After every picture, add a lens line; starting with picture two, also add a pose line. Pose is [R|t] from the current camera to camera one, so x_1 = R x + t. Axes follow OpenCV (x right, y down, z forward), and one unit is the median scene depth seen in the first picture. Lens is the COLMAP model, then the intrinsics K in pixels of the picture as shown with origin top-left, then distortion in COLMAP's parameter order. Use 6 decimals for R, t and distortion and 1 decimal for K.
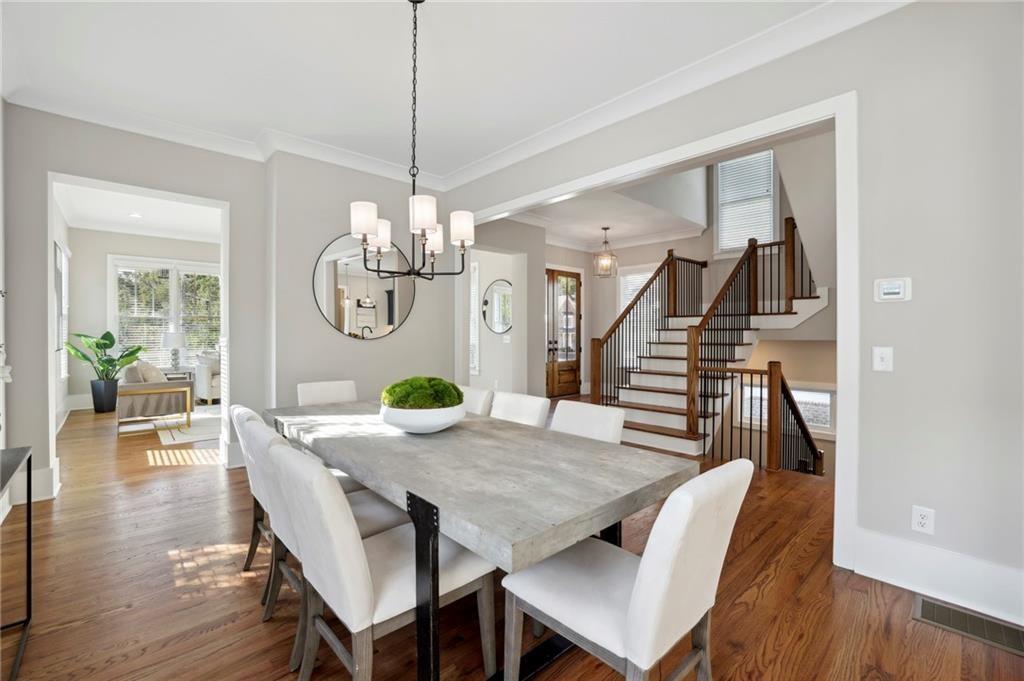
lens RADIAL K [[445.6, 0, 520.6], [0, 445.6, 341.9], [0, 0, 1]] dist [0.003411, 0.001095]
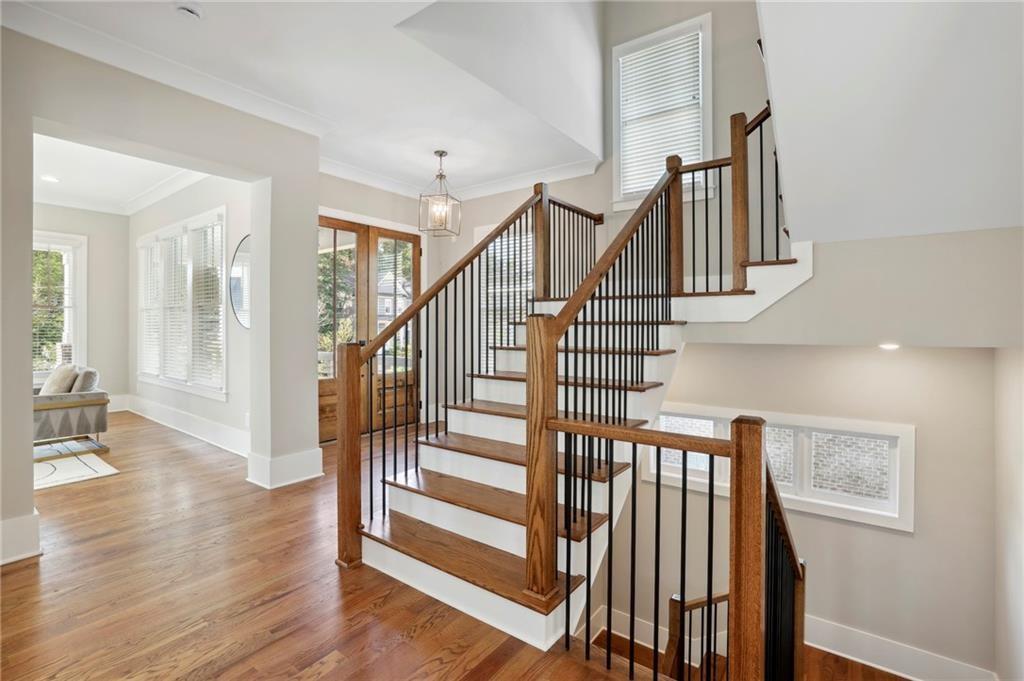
lens RADIAL K [[485.5, 0, 507.1], [0, 485.5, 335.3], [0, 0, 1]] dist [-0.003249, 0.000006]
pose [[0.986366, -0.002714, 0.164544, 0.227356], [0.003203, 0.999991, -0.002707, -0.012602], [-0.164535, 0.003197, 0.986366, 0.462531]]
